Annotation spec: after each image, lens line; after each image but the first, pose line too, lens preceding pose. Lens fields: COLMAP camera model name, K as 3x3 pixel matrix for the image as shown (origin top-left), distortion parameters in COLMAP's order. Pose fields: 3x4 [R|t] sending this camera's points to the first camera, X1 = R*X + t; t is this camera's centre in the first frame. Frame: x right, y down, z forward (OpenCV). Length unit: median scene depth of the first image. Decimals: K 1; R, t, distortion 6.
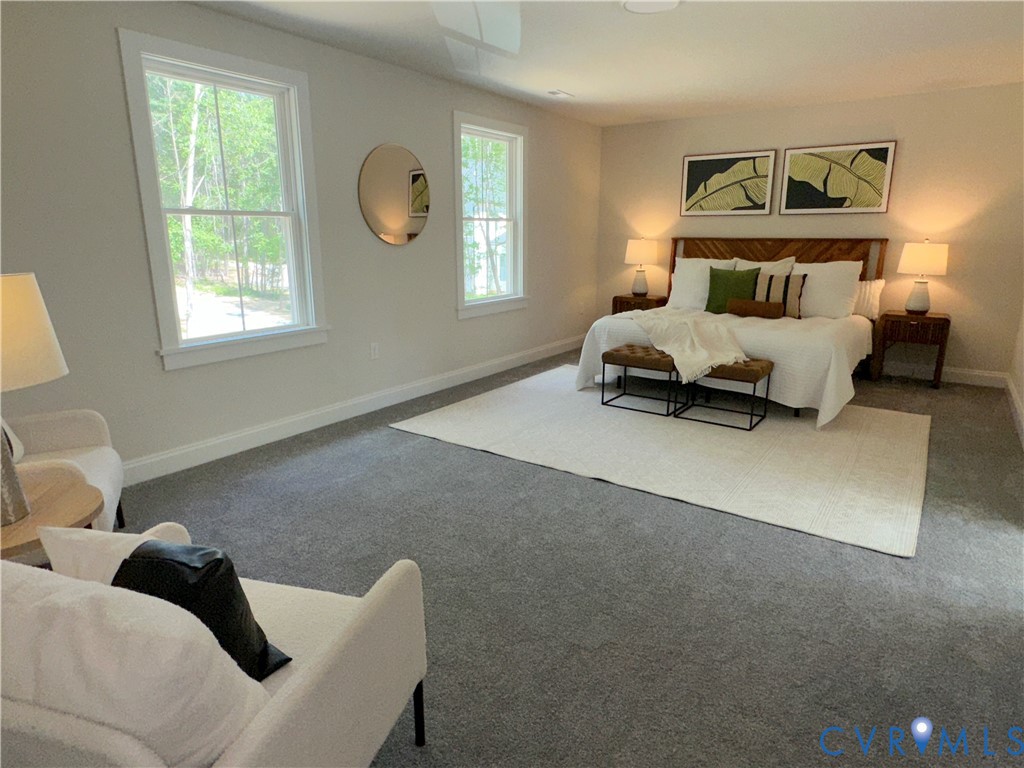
lens RADIAL K [[617.7, 0, 507.5], [0, 617.7, 382.1], [0, 0, 1]] dist [-0.006042, -0.000093]
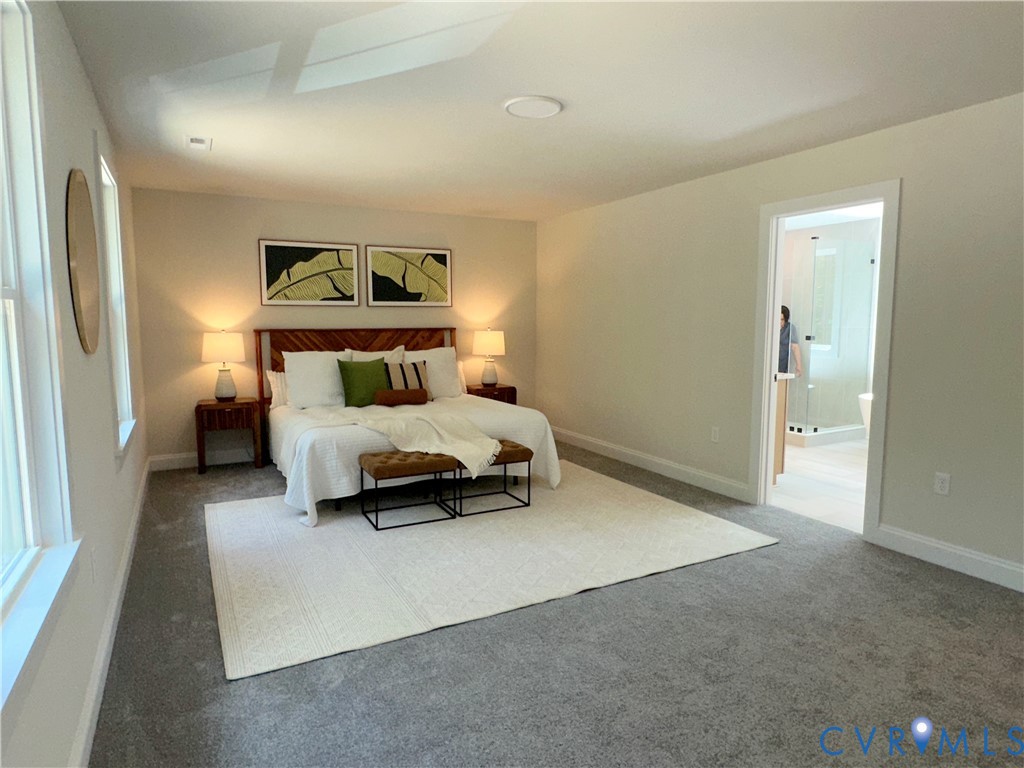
lens RADIAL K [[617.7, 0, 512.4], [0, 617.7, 380.1], [0, 0, 1]] dist [-0.006042, -0.000093]
pose [[0.435304, -0.090710, 0.895702, -0.410398], [0.210473, 0.977594, -0.003284, -0.100331], [-0.875335, 0.189951, 0.444643, 0.367019]]
